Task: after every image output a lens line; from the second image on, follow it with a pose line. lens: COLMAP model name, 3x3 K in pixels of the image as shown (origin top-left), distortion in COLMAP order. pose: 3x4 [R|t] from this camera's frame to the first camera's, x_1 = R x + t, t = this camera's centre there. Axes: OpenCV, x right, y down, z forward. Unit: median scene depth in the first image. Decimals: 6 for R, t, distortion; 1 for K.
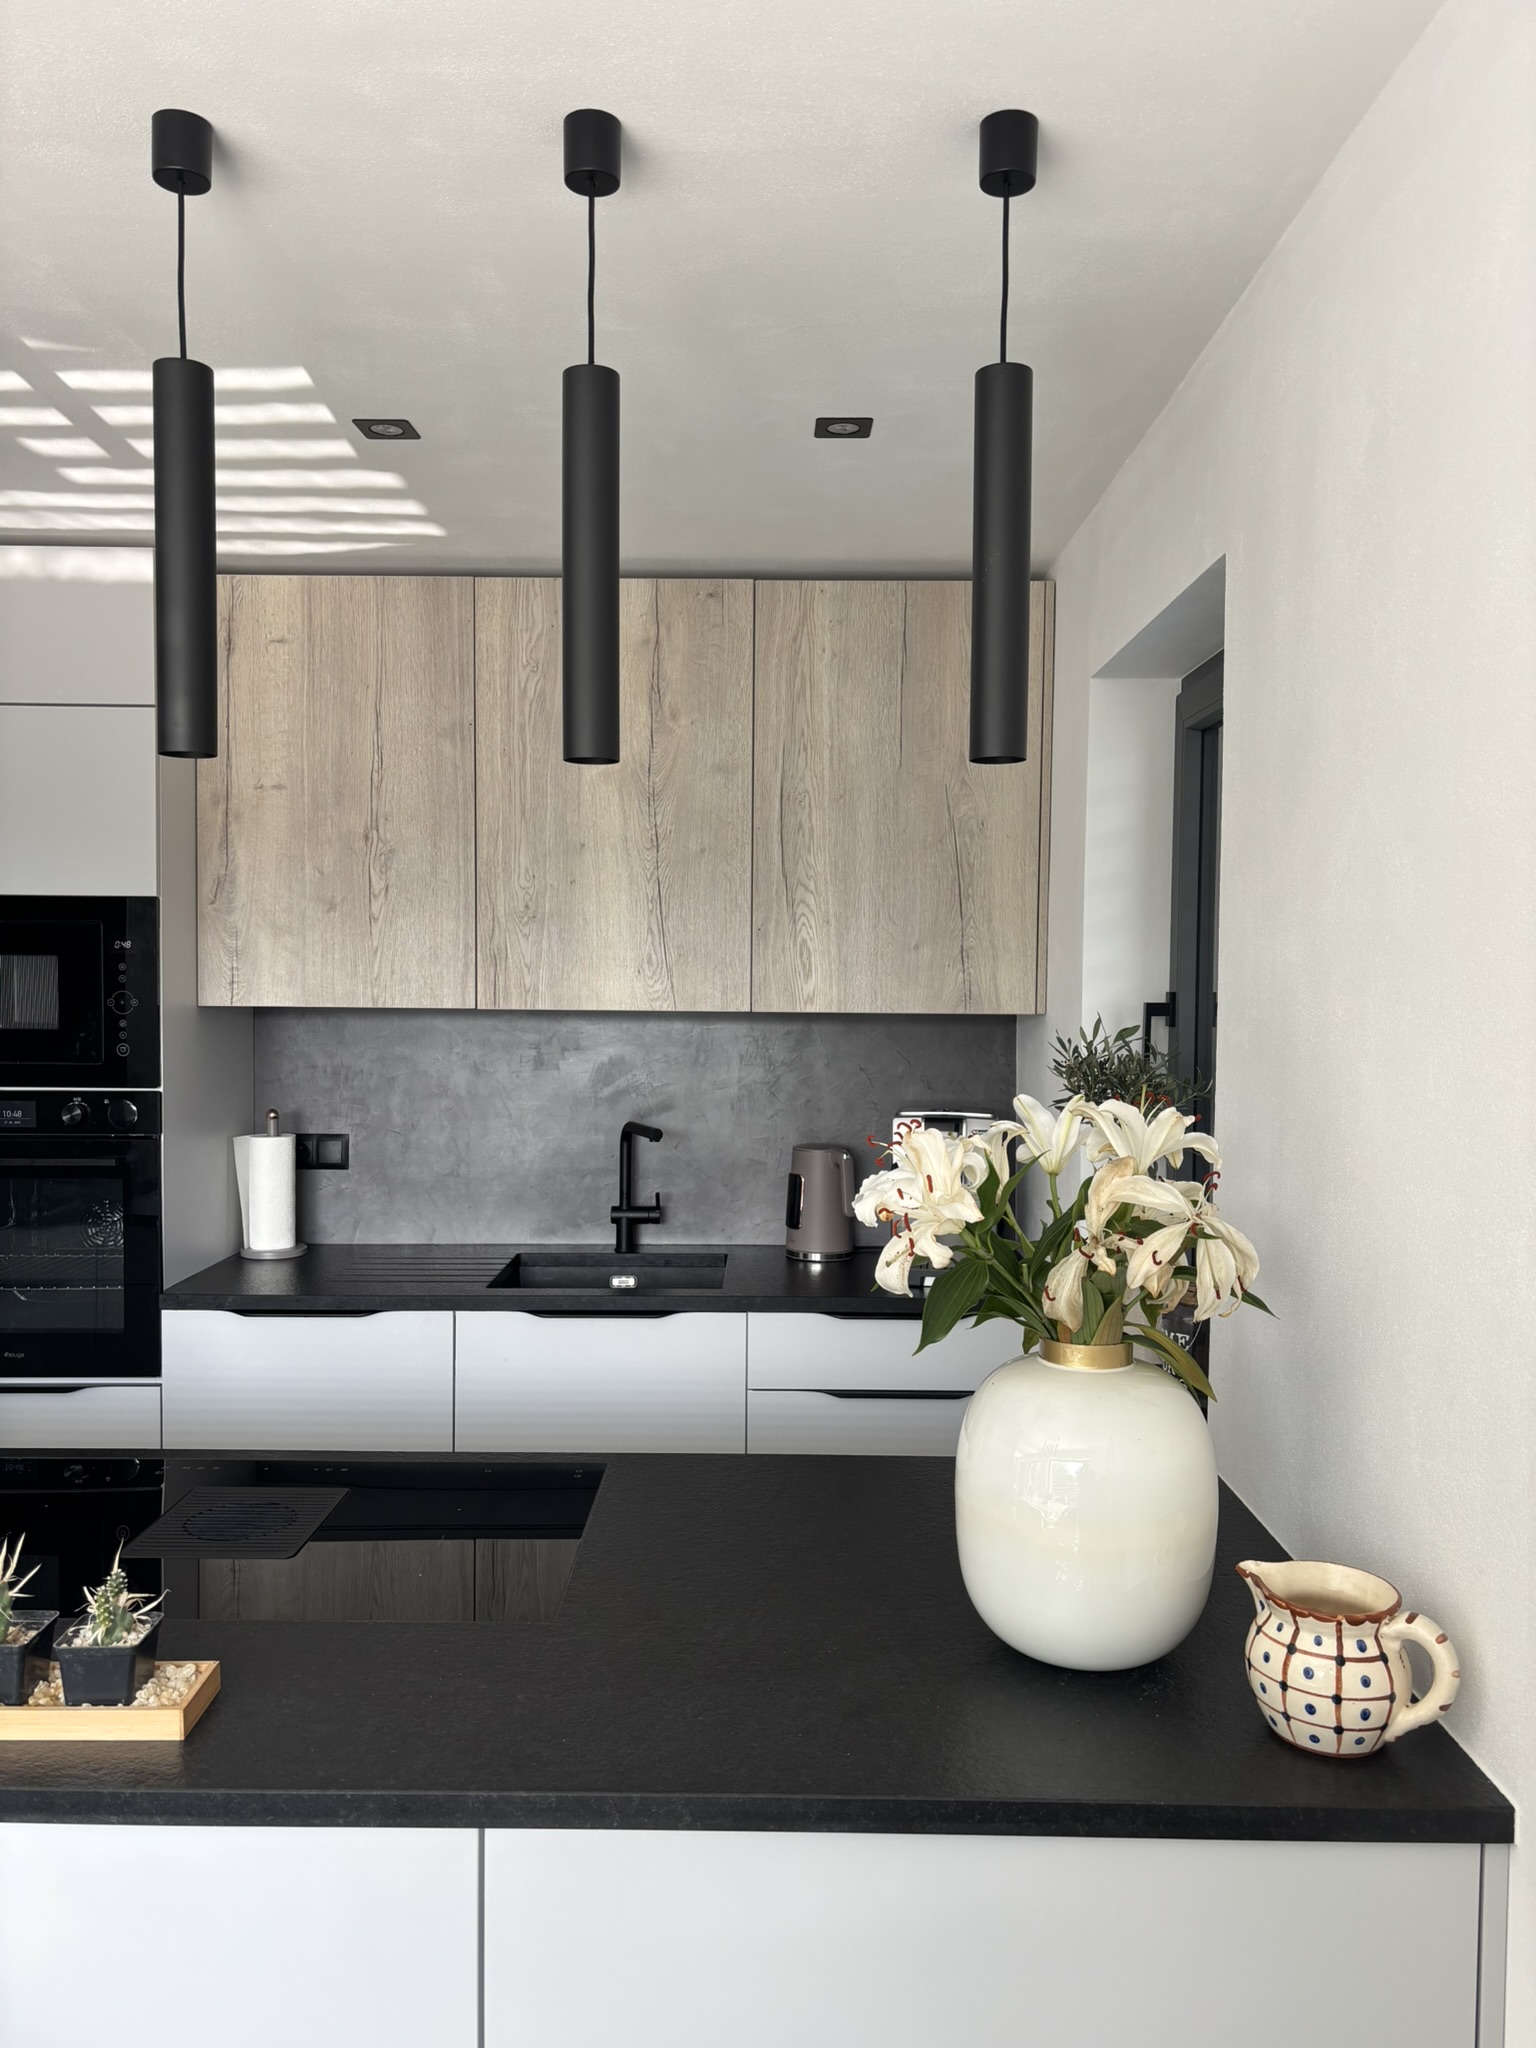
lens RADIAL K [[1552.9, 0, 768.0], [0, 1552.9, 1024.0], [0, 0, 1]] dist [0.048040, -0.056434]
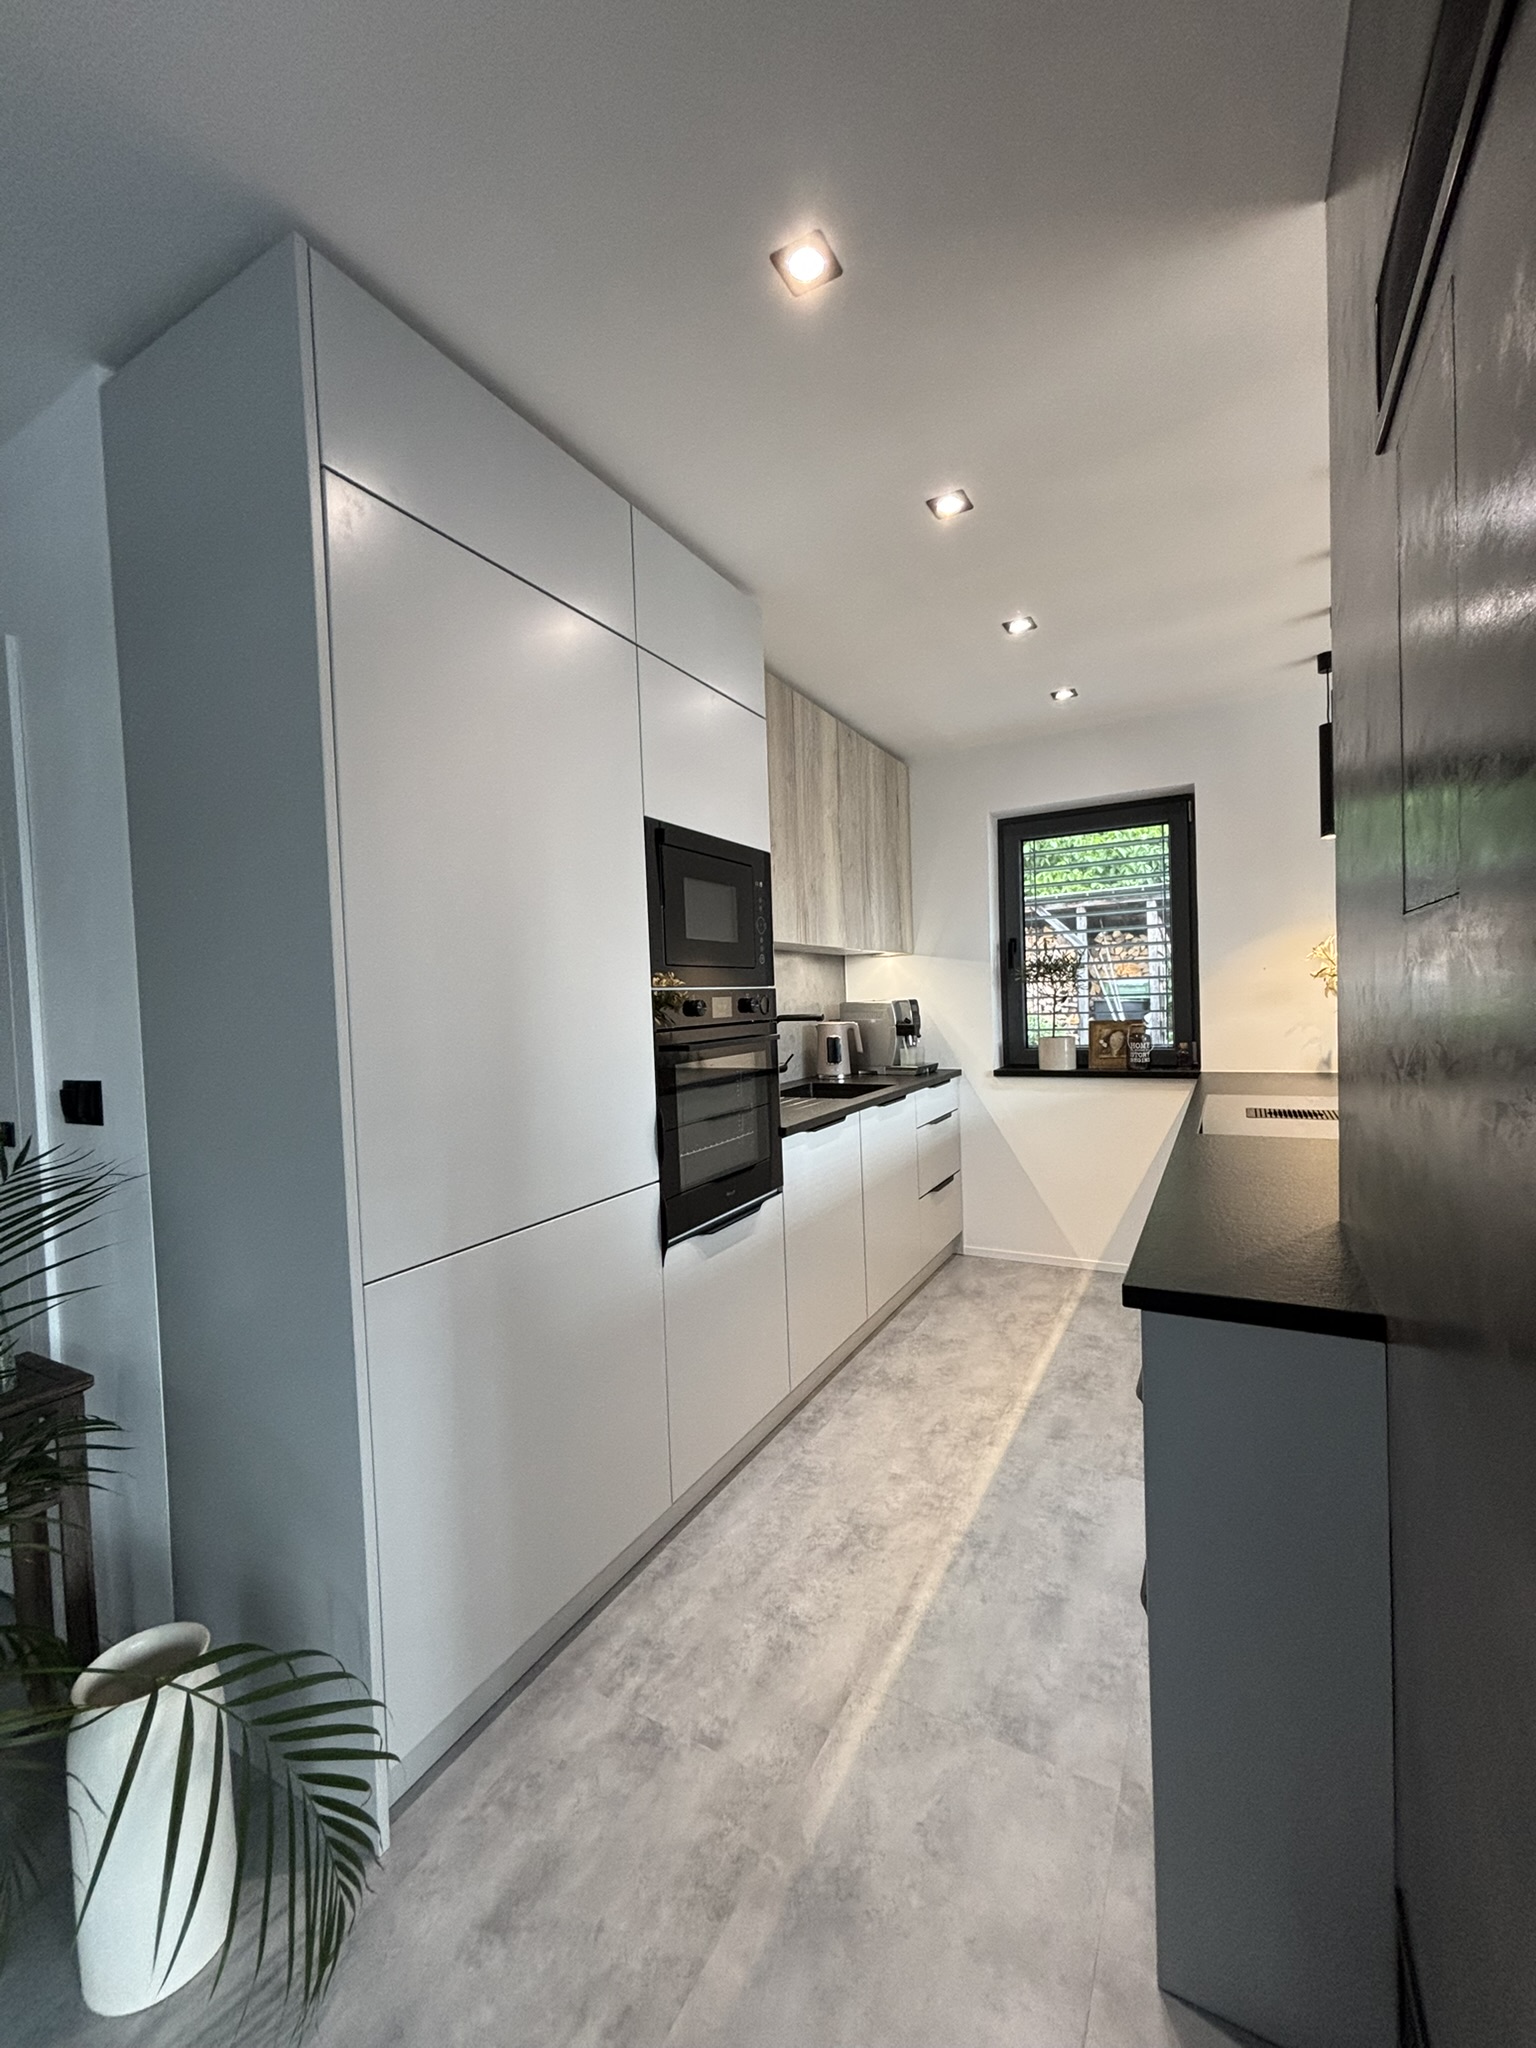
lens RADIAL K [[806.8, 0, 768.0], [0, 806.8, 1024.0], [0, 0, 1]] dist [0.002608, -0.000066]
pose [[0.502192, -0.056806, 0.862888, -0.979705], [0.063678, 0.997560, 0.028612, 0.051299], [-0.862408, 0.040578, 0.504584, 0.591901]]
